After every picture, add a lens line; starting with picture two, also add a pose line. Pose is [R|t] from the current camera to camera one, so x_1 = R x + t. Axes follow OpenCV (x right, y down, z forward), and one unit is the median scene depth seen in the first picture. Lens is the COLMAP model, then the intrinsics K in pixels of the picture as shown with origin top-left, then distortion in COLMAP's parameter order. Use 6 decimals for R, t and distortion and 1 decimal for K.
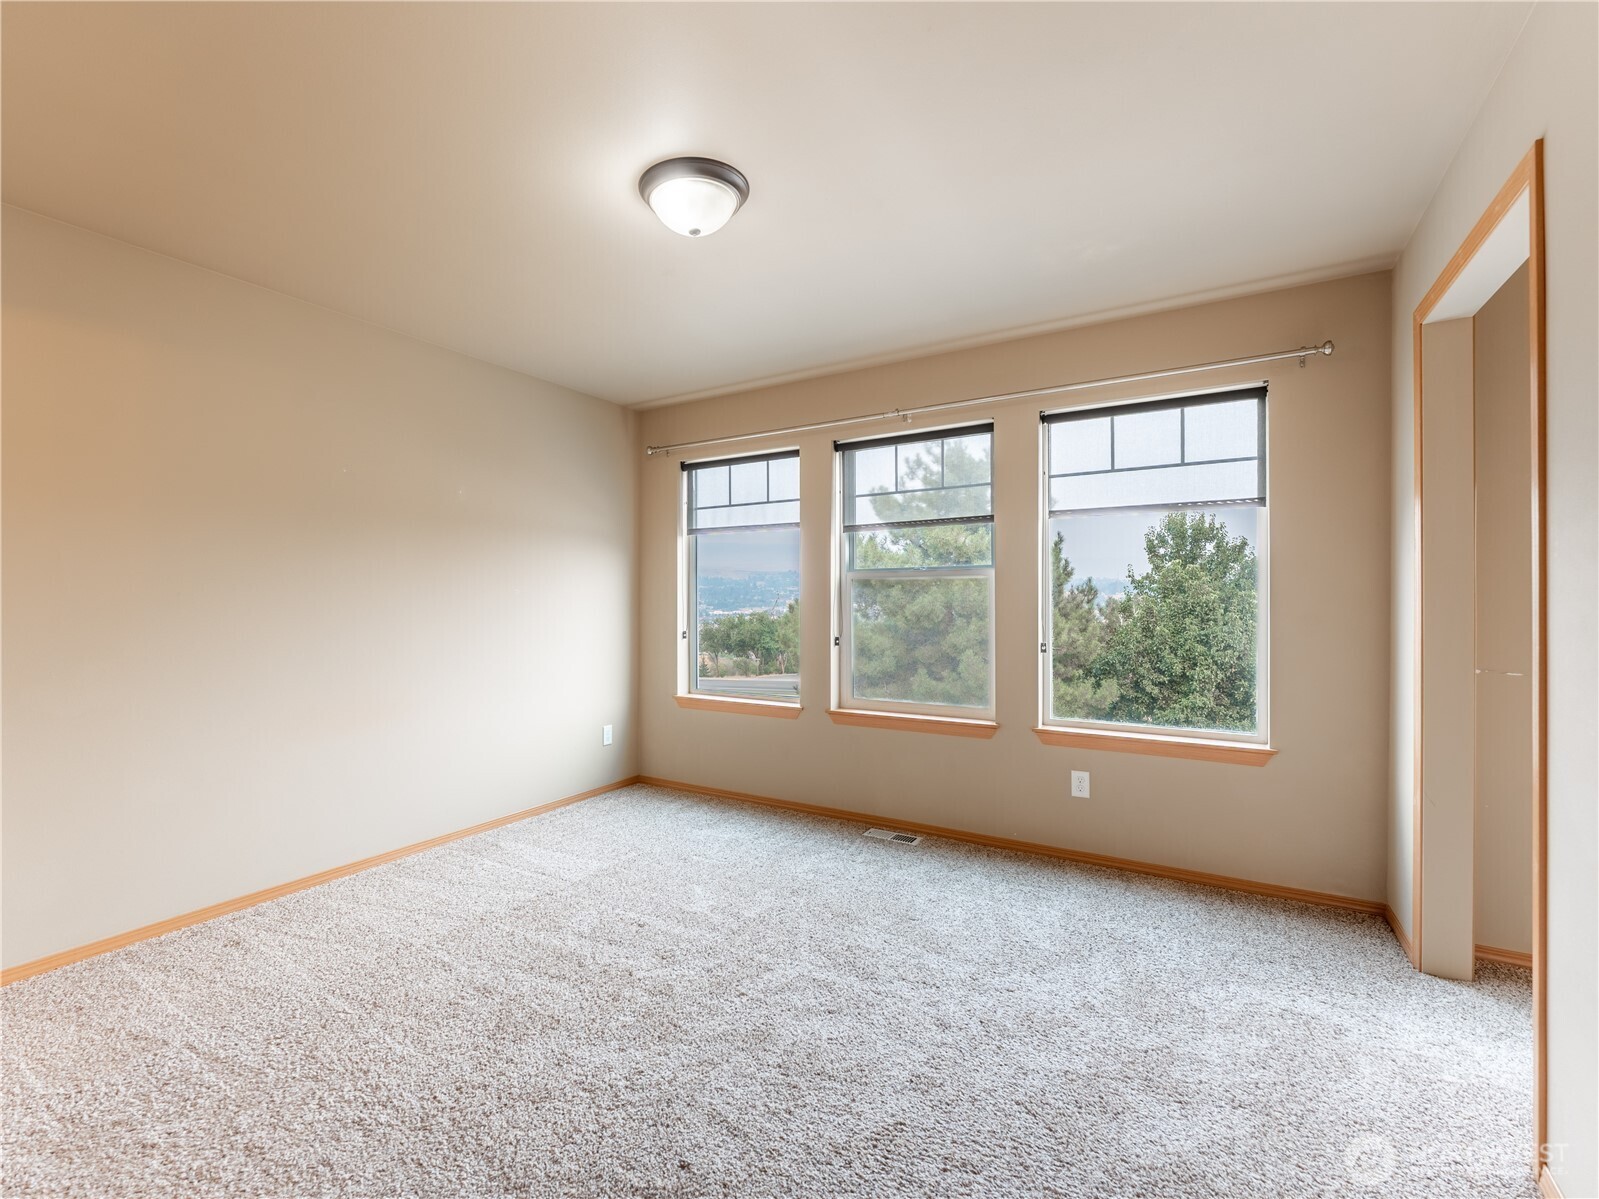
lens RADIAL K [[709.9, 0, 771.5], [0, 709.9, 598.6], [0, 0, 1]] dist [0.000048, -0.000068]
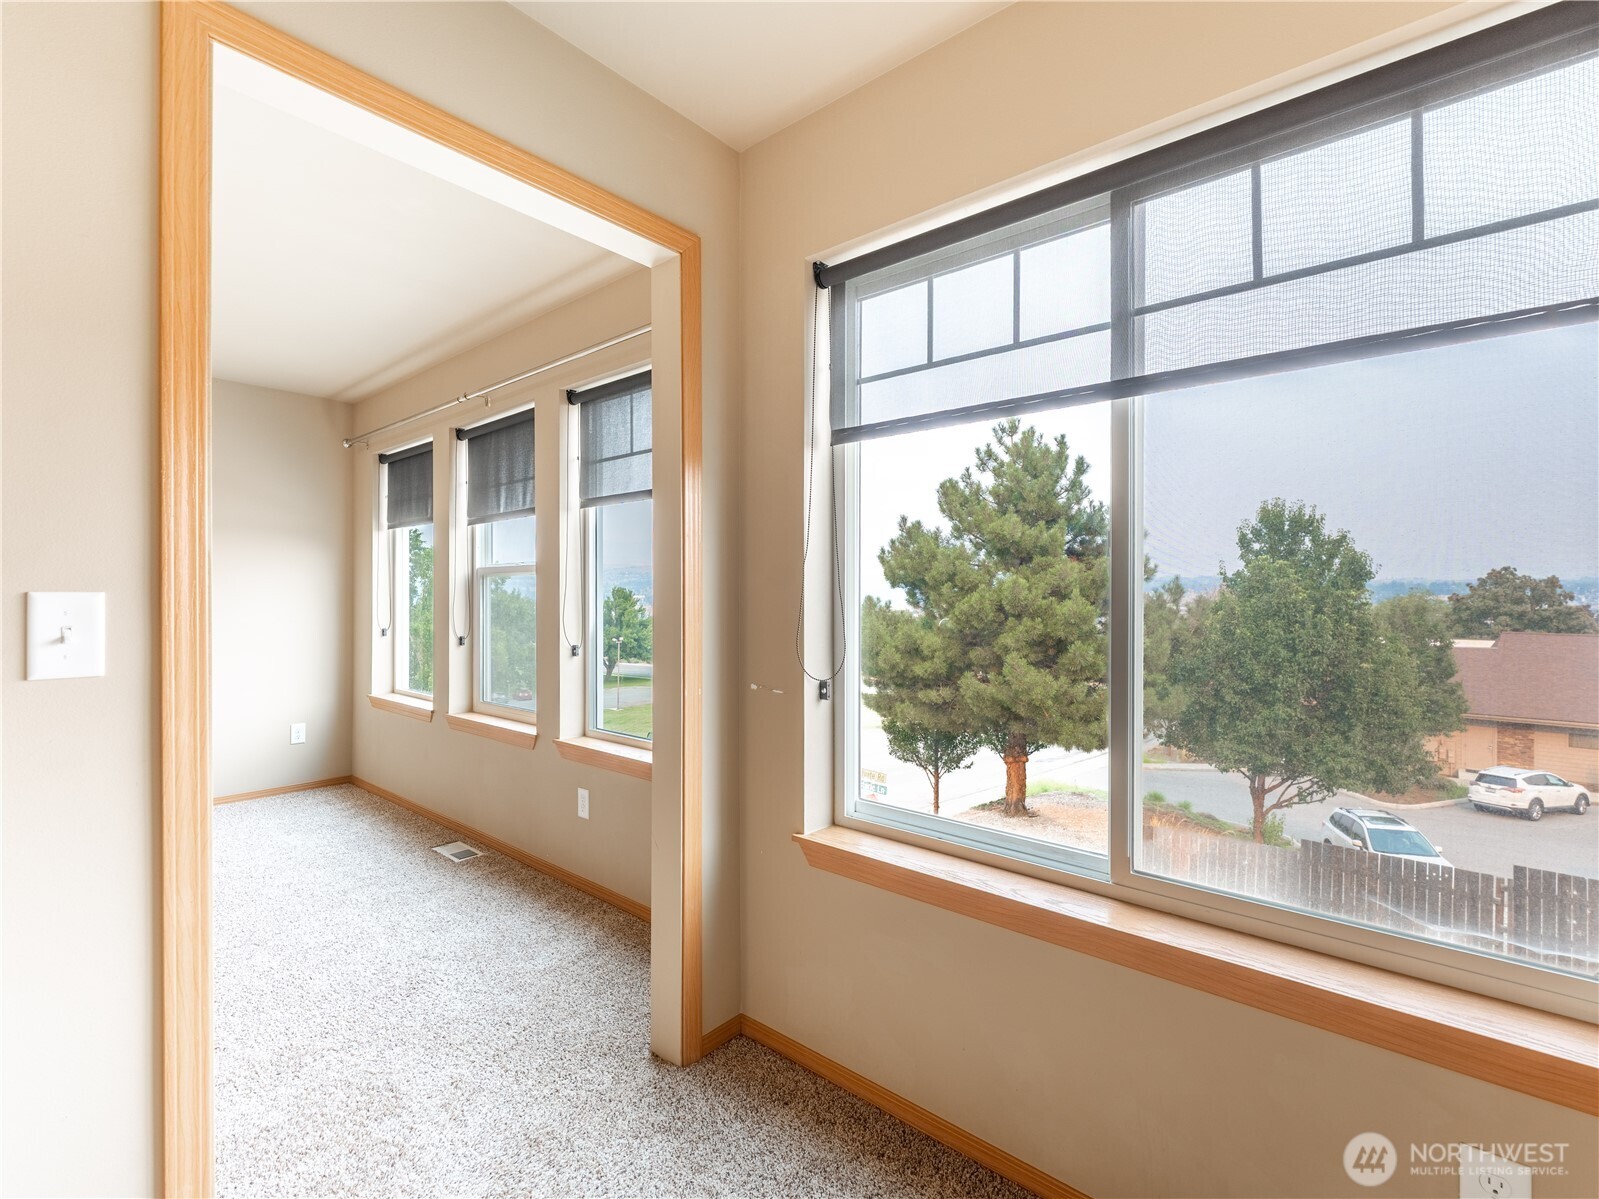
lens RADIAL K [[721.6, 0, 843.5], [0, 721.6, 597.8], [0, 0, 1]] dist [-0.000454, -0.000079]
pose [[0.992556, 0.005149, -0.121677, 0.154113], [-0.004892, 0.999985, 0.002407, -0.000401], [0.121688, -0.001794, 0.992567, 0.024241]]
